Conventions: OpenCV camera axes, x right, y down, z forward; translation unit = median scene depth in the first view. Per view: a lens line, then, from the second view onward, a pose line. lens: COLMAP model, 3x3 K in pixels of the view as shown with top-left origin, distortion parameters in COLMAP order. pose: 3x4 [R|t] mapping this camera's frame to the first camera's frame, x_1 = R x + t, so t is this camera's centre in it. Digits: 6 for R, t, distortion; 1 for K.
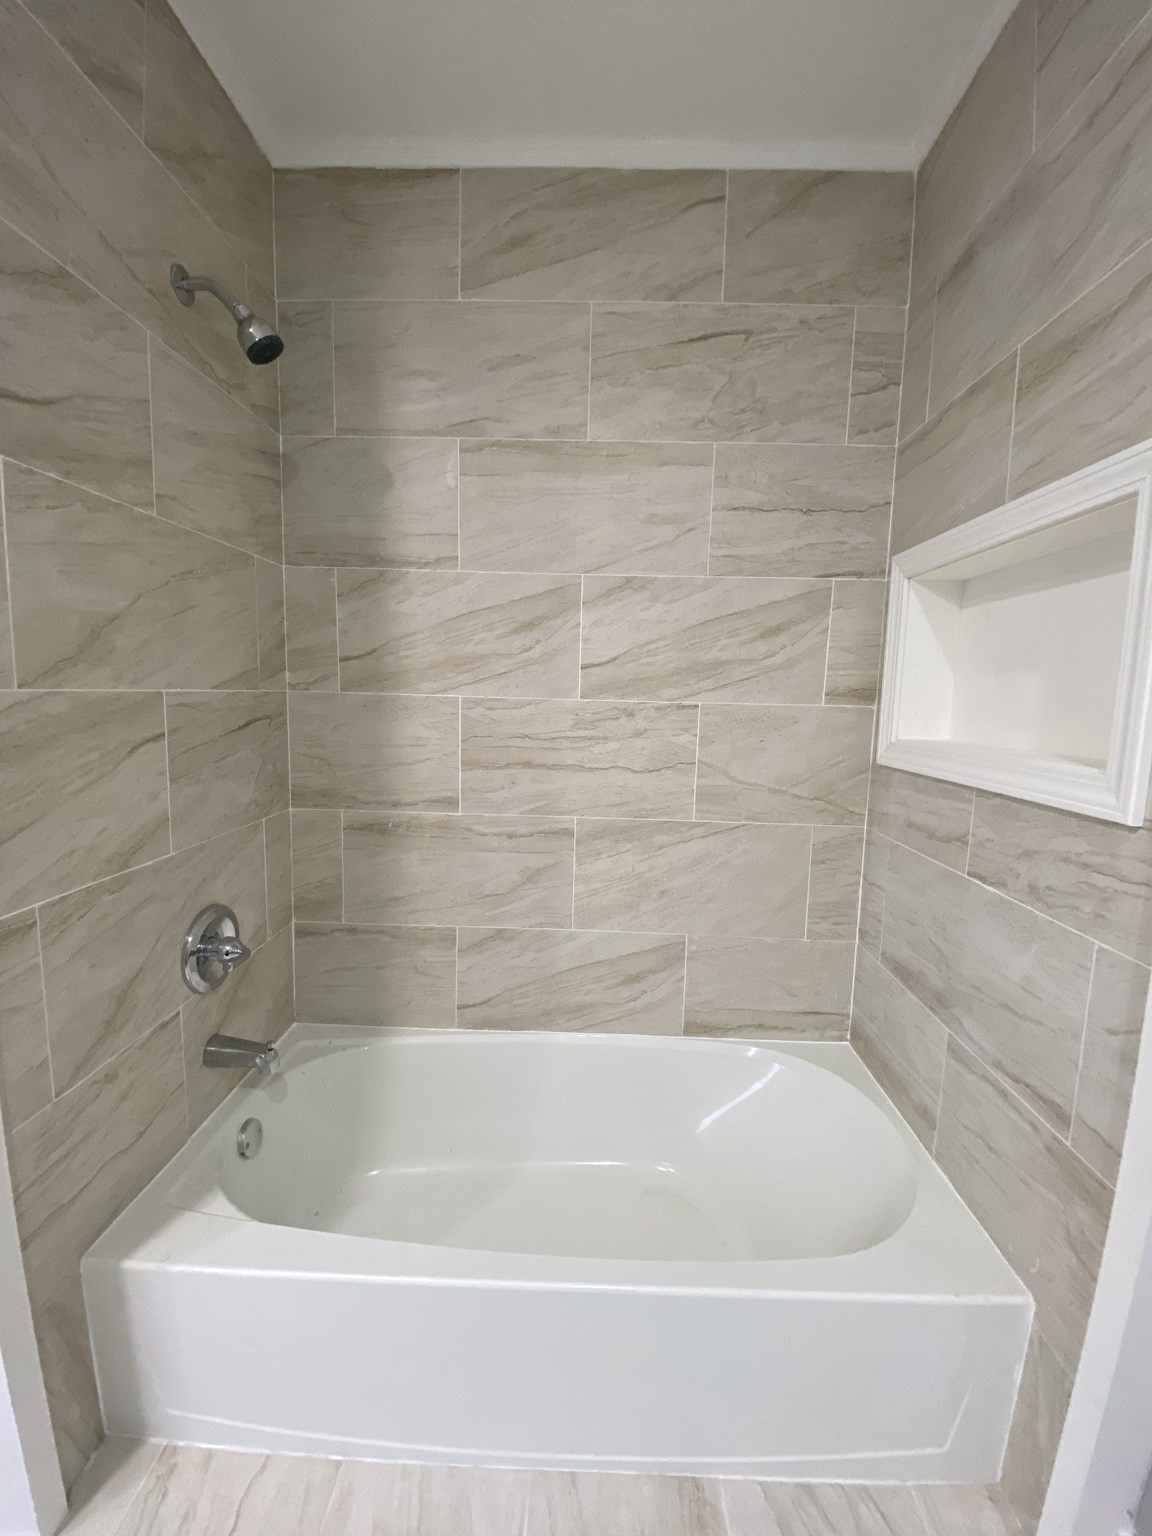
lens RADIAL K [[629.9, 0, 575.1], [0, 629.9, 774.8], [0, 0, 1]] dist [0.000966, -0.001470]
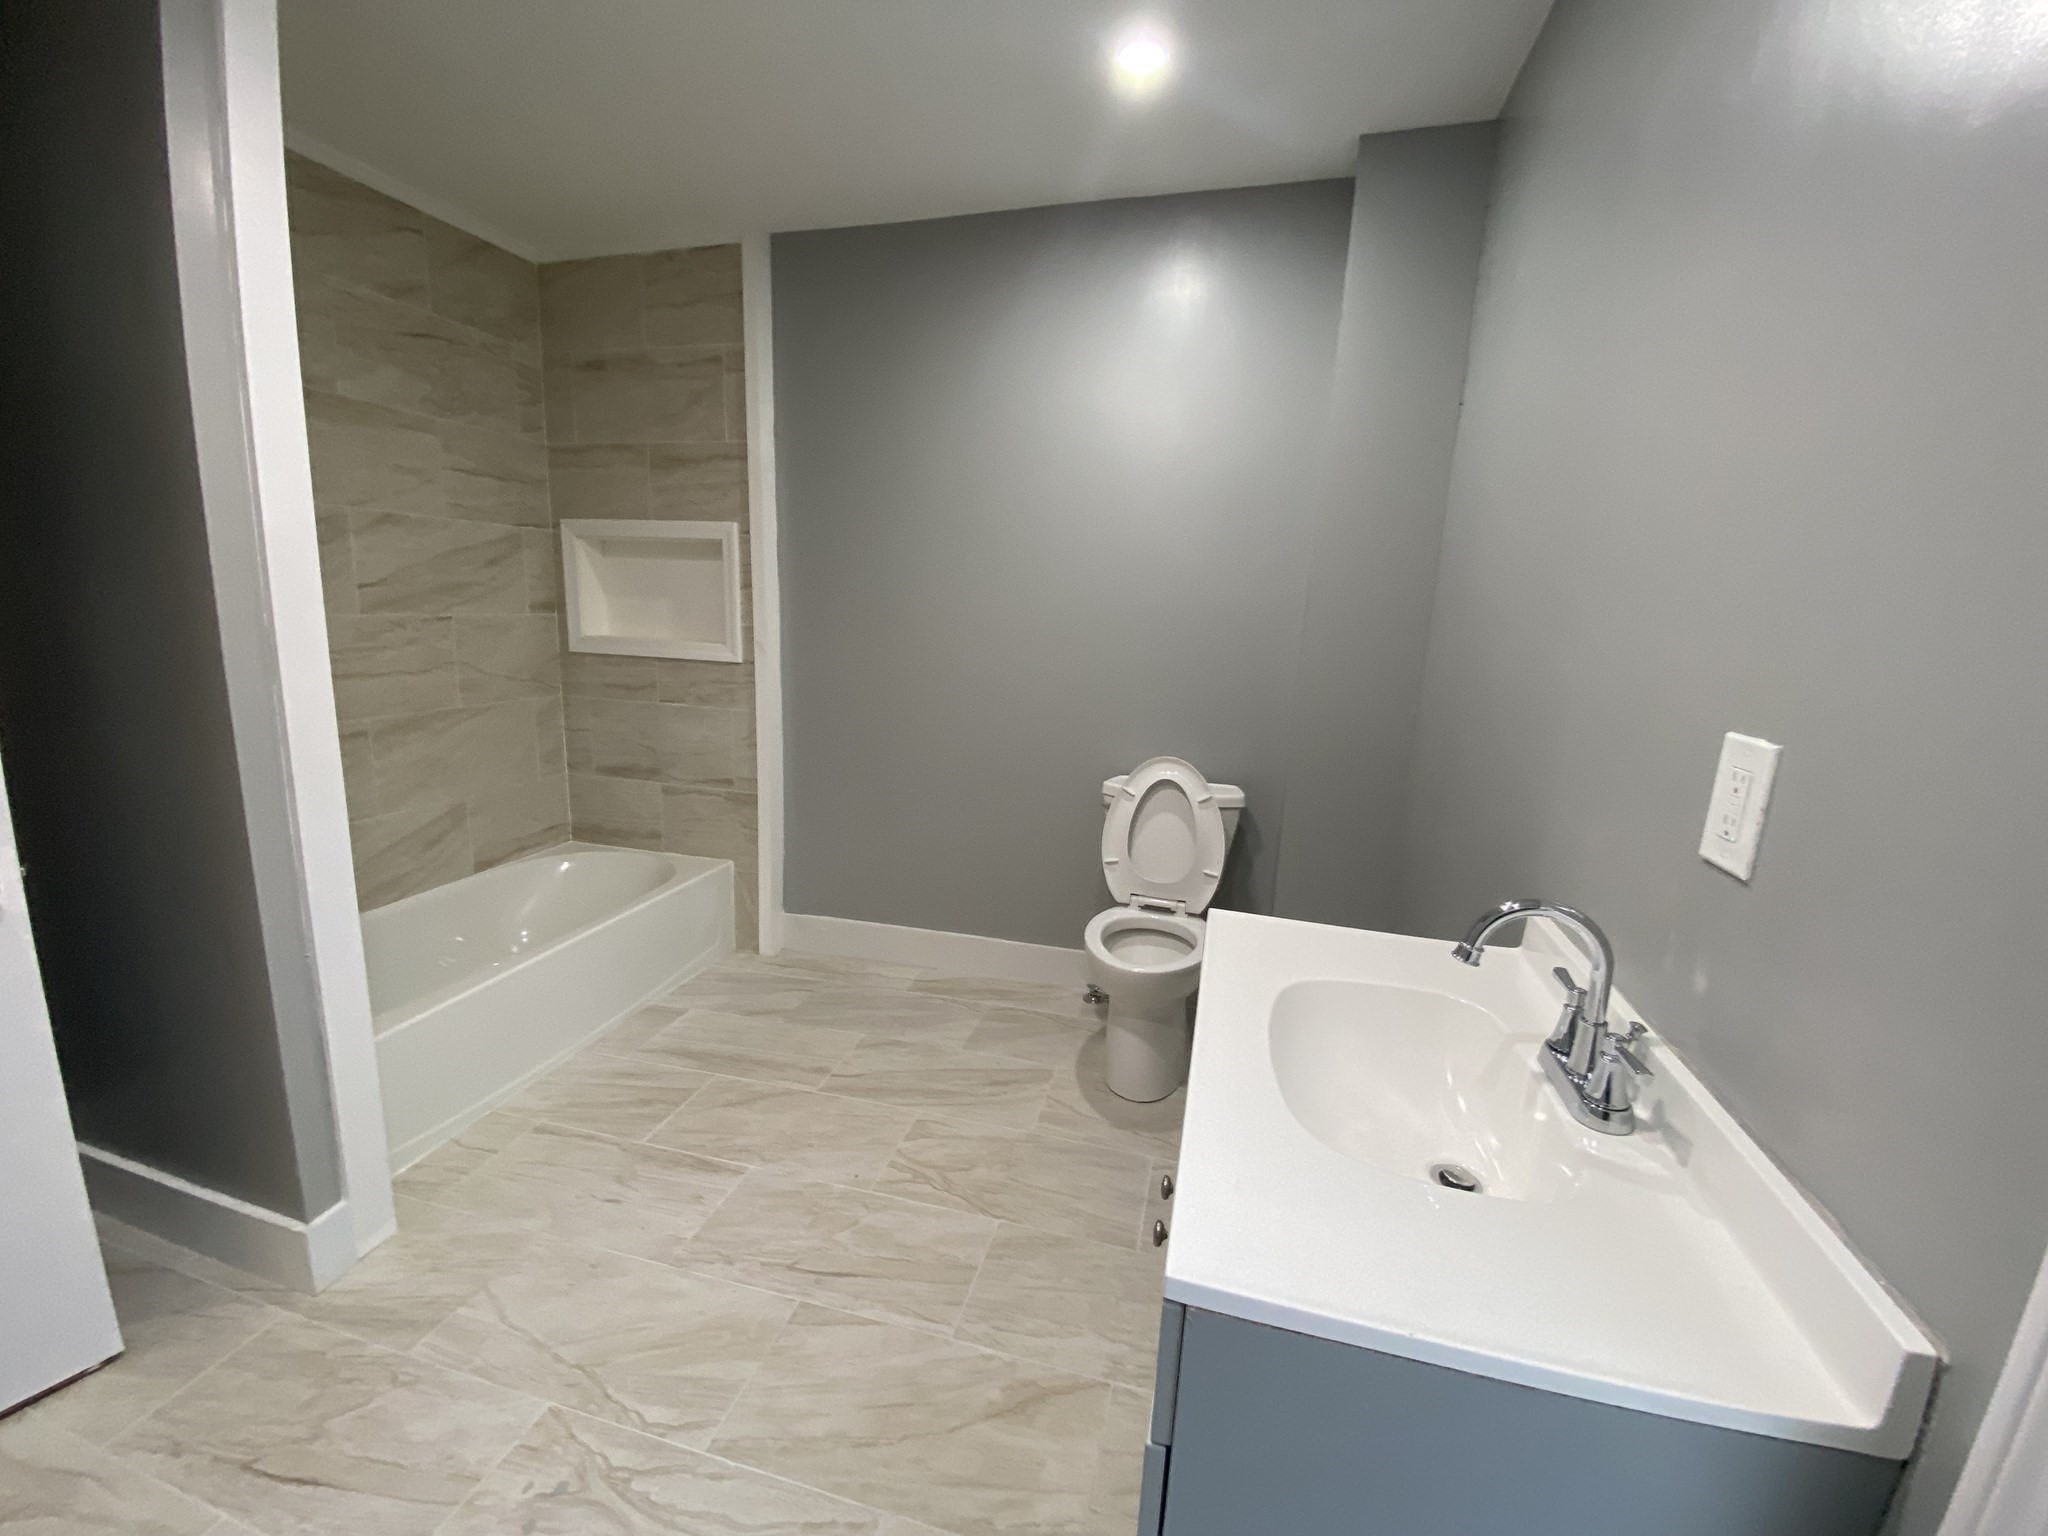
lens RADIAL K [[839.8, 0, 1019.0], [0, 839.8, 768.4], [0, 0, 1]] dist [0.000966, -0.001470]
pose [[0.218947, -0.205577, 0.953835, -1.315449], [0.088929, 0.977689, 0.190305, -0.031676], [-0.971676, 0.043157, 0.232344, -0.552055]]
